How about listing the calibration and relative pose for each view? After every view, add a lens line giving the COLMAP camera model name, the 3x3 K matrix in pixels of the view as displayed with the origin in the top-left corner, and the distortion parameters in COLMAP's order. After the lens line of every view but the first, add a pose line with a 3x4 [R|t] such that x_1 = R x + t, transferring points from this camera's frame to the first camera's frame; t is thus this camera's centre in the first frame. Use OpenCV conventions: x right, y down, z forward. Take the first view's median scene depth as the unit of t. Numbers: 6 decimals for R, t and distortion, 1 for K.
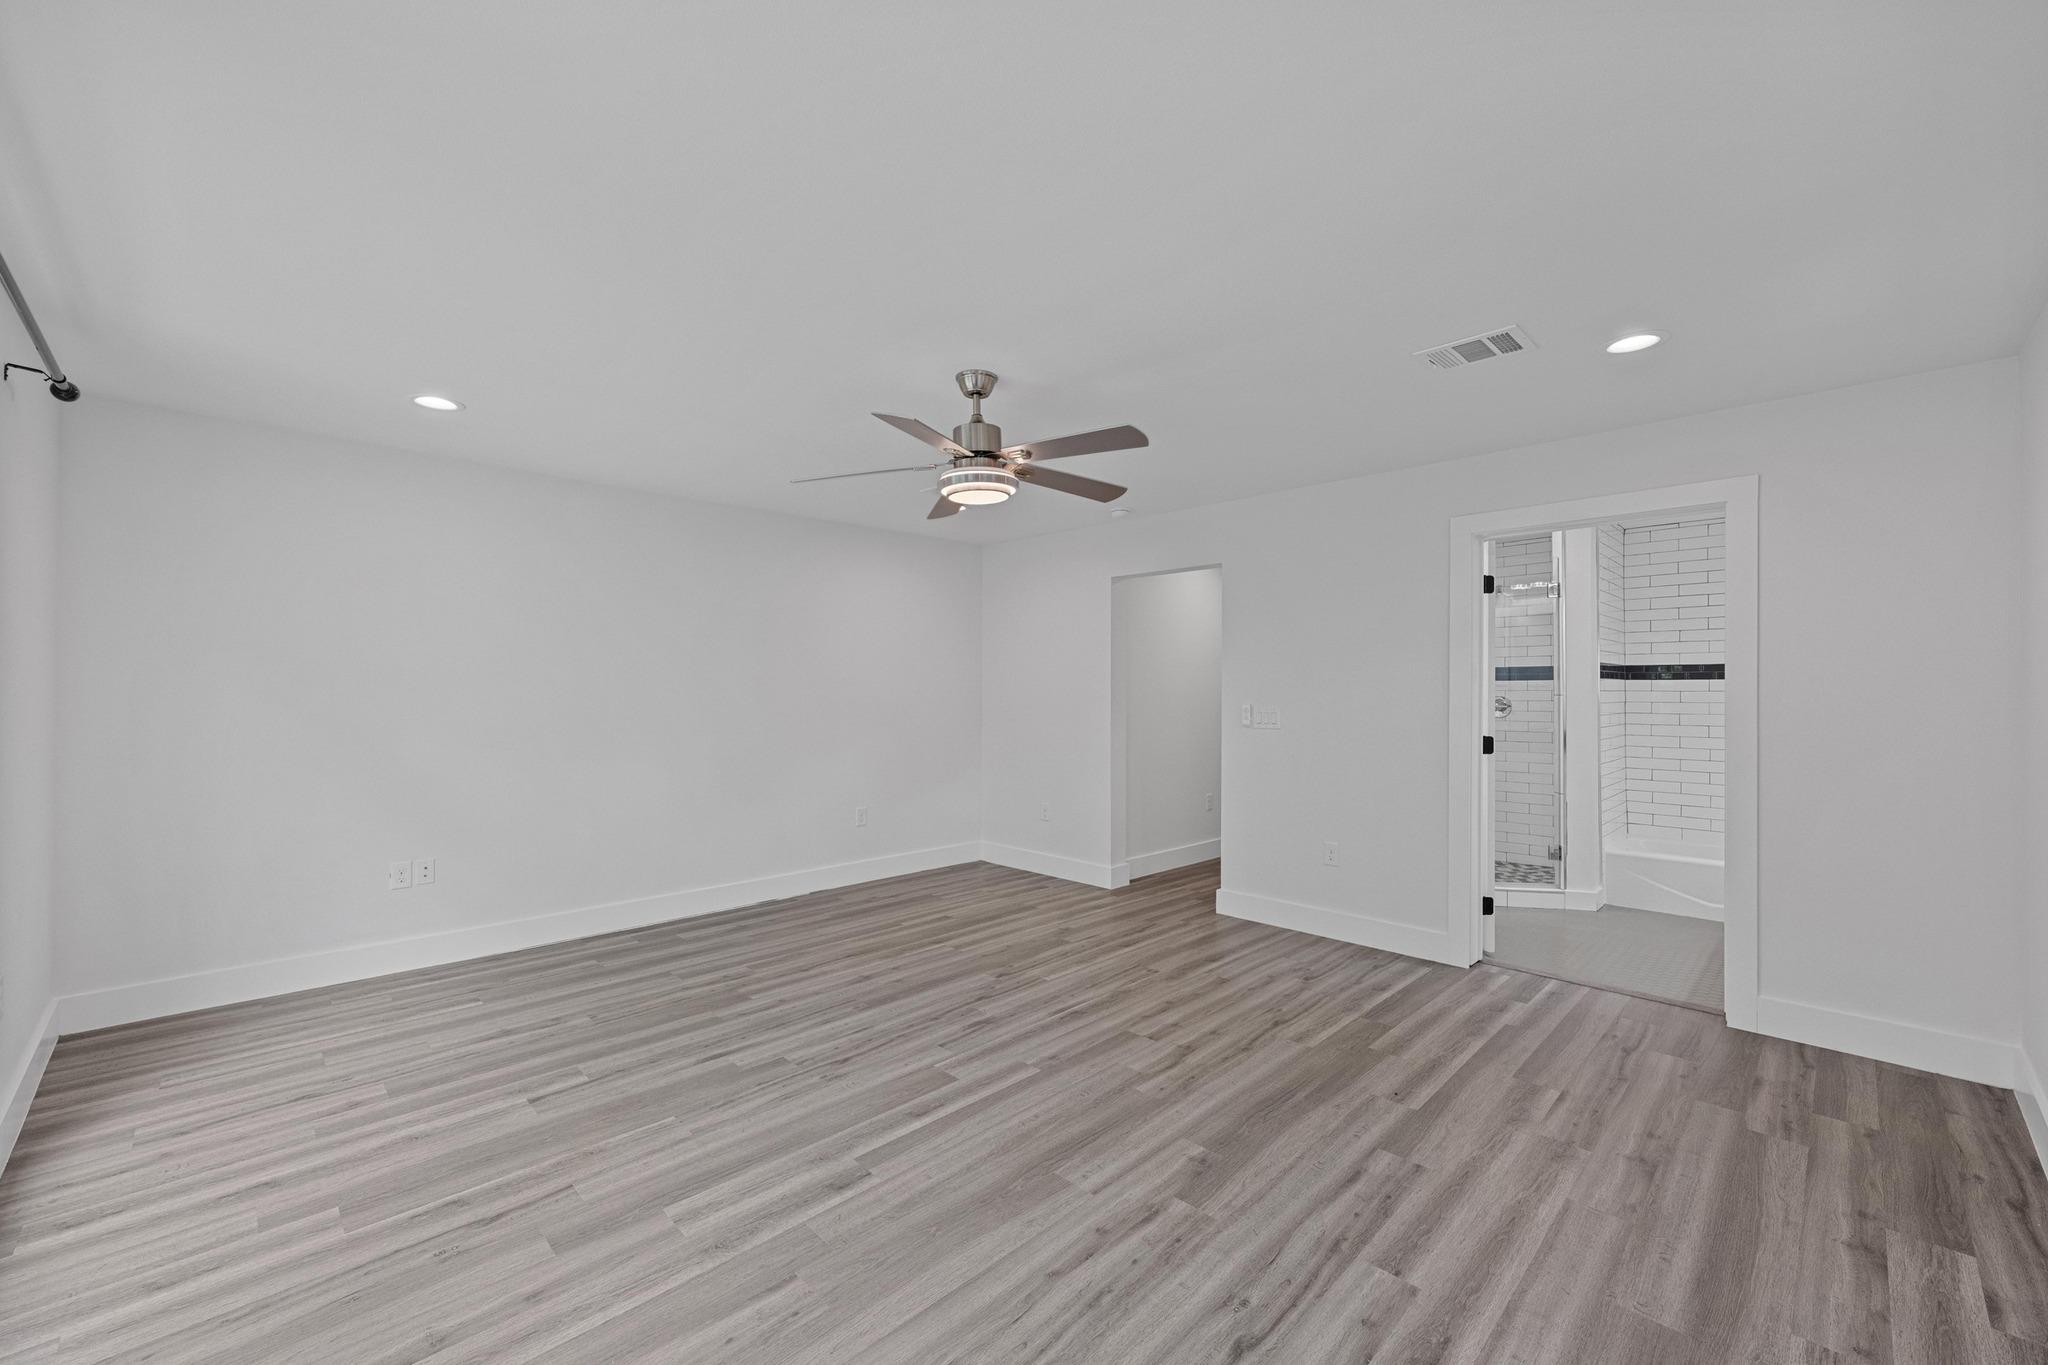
lens RADIAL K [[820.0, 0, 1025.2], [0, 820.0, 694.4], [0, 0, 1]] dist [-0.002316, 0.000585]
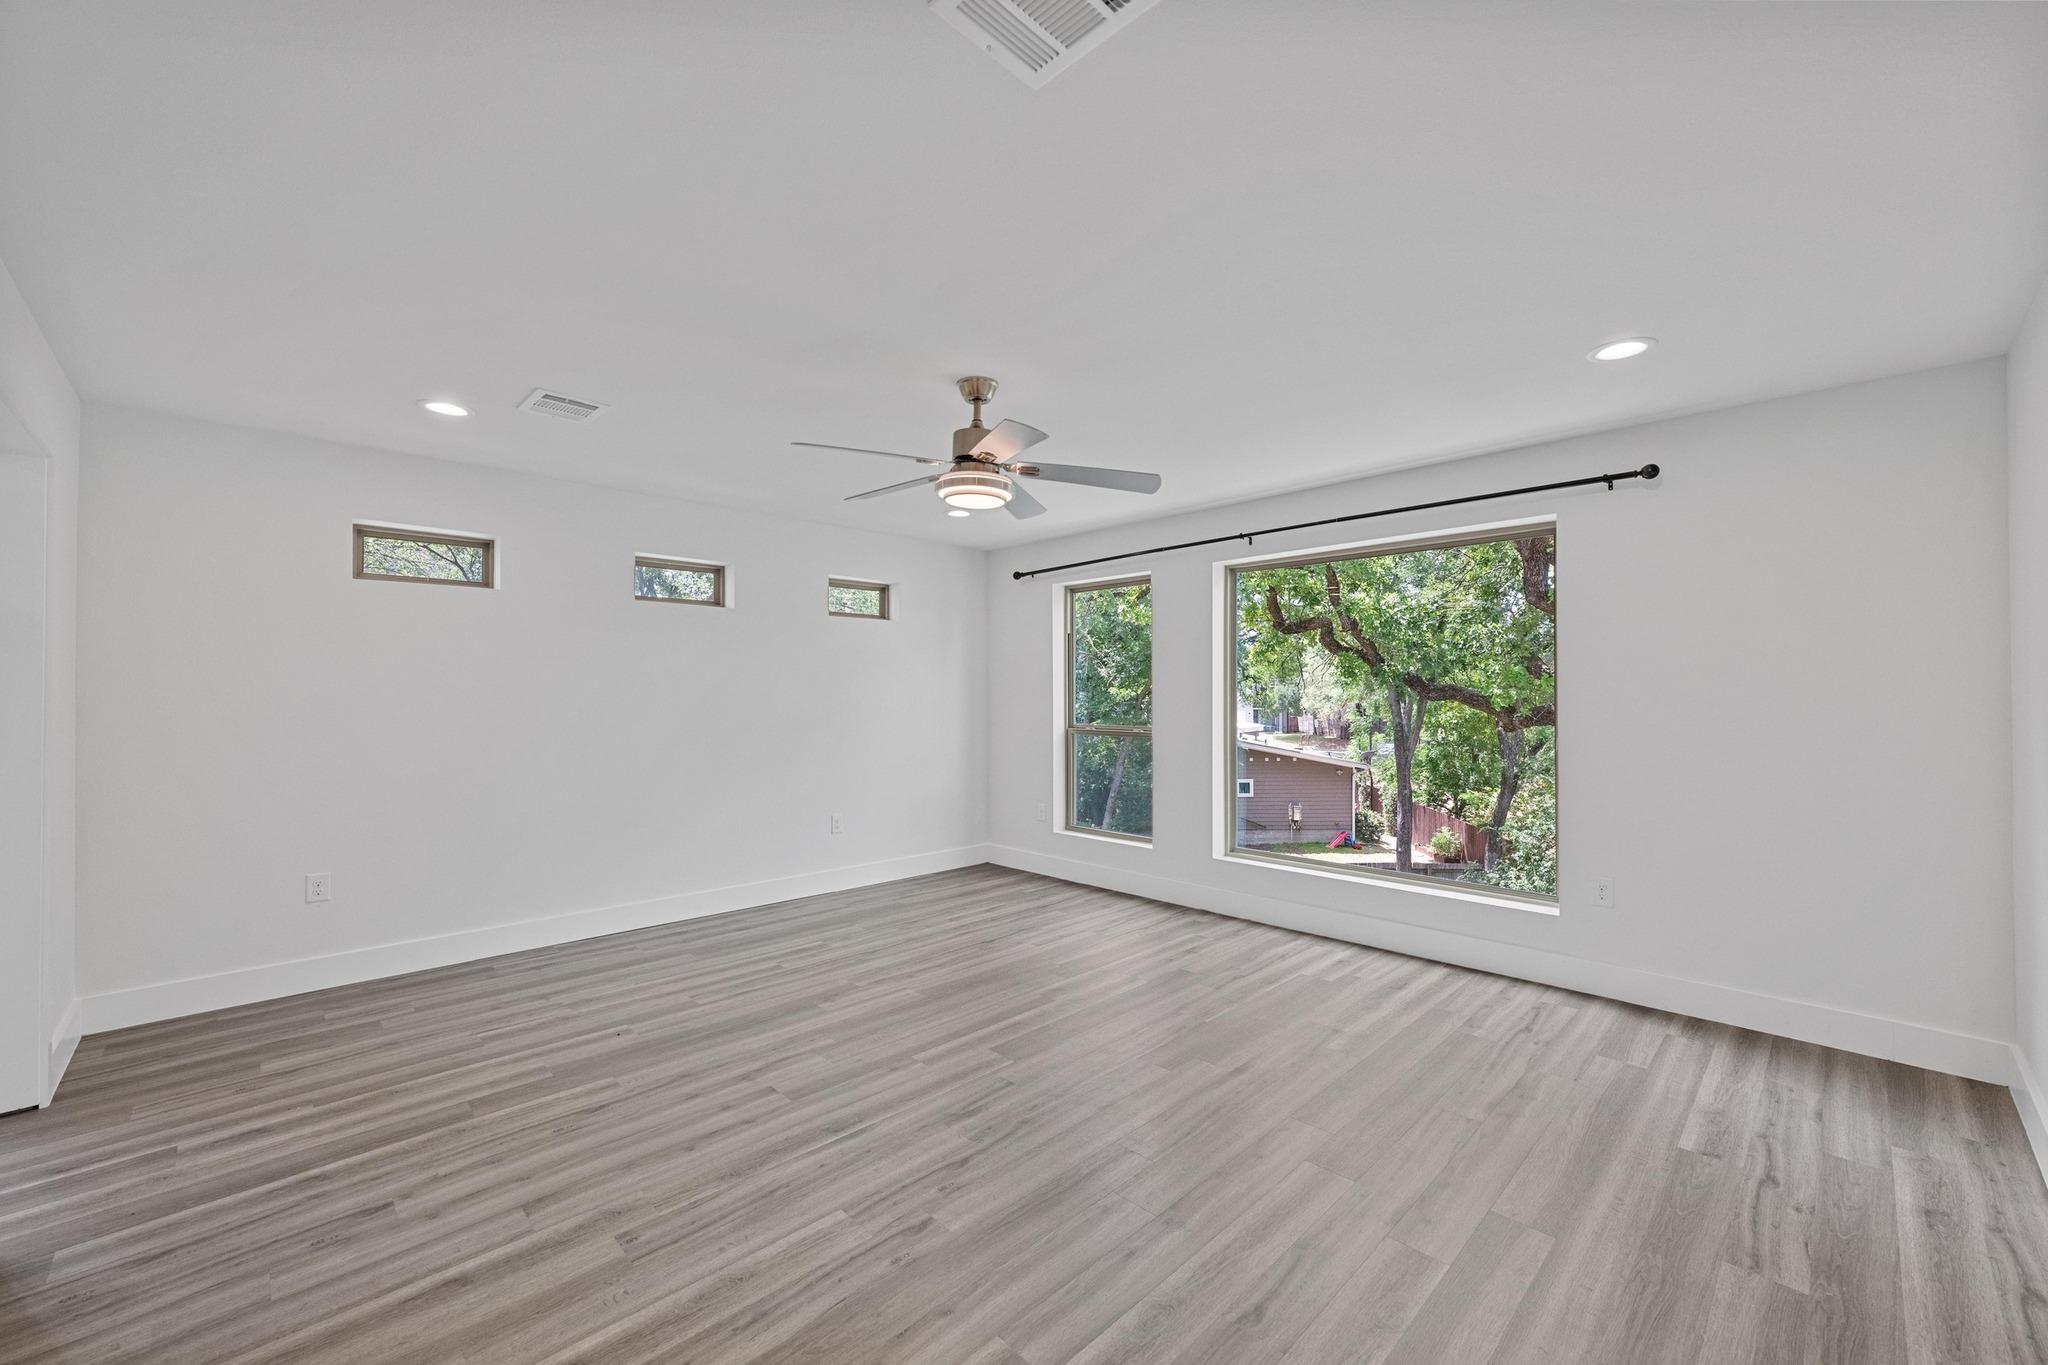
lens RADIAL K [[820.0, 0, 1024.2], [0, 820.0, 683.6], [0, 0, 1]] dist [-0.002316, 0.000585]
pose [[-0.999936, -0.001431, 0.011227, -0.128753], [-0.001445, 0.999998, -0.001266, -0.016108], [-0.011225, -0.001282, -0.999936, 1.932219]]
